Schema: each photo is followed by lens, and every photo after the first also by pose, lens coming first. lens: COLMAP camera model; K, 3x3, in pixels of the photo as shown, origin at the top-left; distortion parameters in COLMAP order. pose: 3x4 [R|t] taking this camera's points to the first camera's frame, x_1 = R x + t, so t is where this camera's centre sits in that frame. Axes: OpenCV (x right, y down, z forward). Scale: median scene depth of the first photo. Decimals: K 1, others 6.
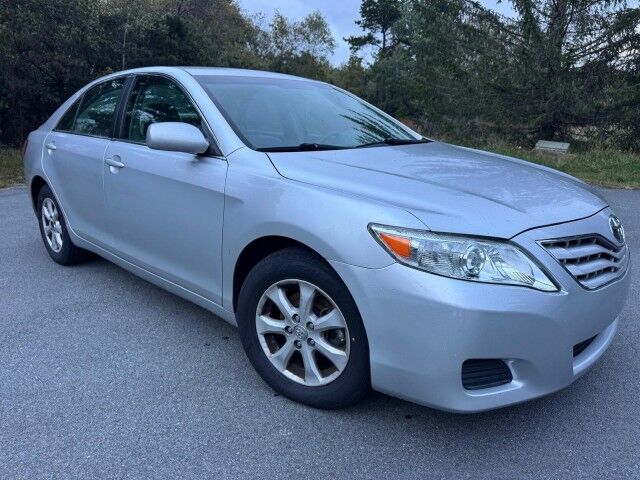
lens RADIAL K [[467.7, 0, 320.0], [0, 467.7, 240.0], [0, 0, 1]] dist [0.070726, -0.096844]
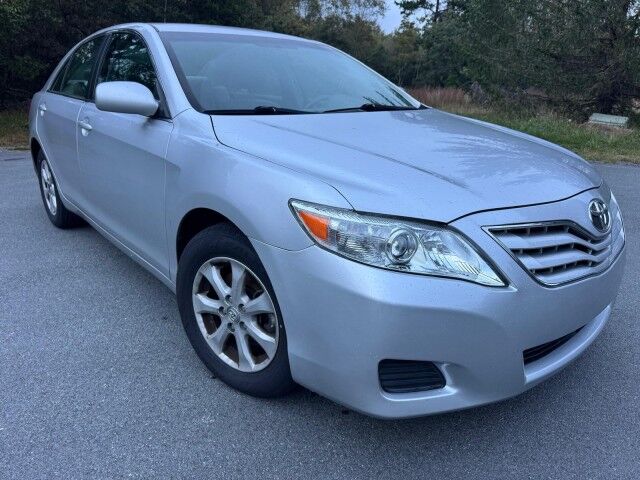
lens RADIAL K [[469.9, 0, 320.0], [0, 469.9, 240.0], [0, 0, 1]] dist [0.004999, 0.003478]
pose [[0.994275, 0.045161, -0.096839, 0.210318], [-0.038994, 0.997145, 0.064661, -0.014621], [0.099483, -0.060514, 0.993197, 0.113550]]
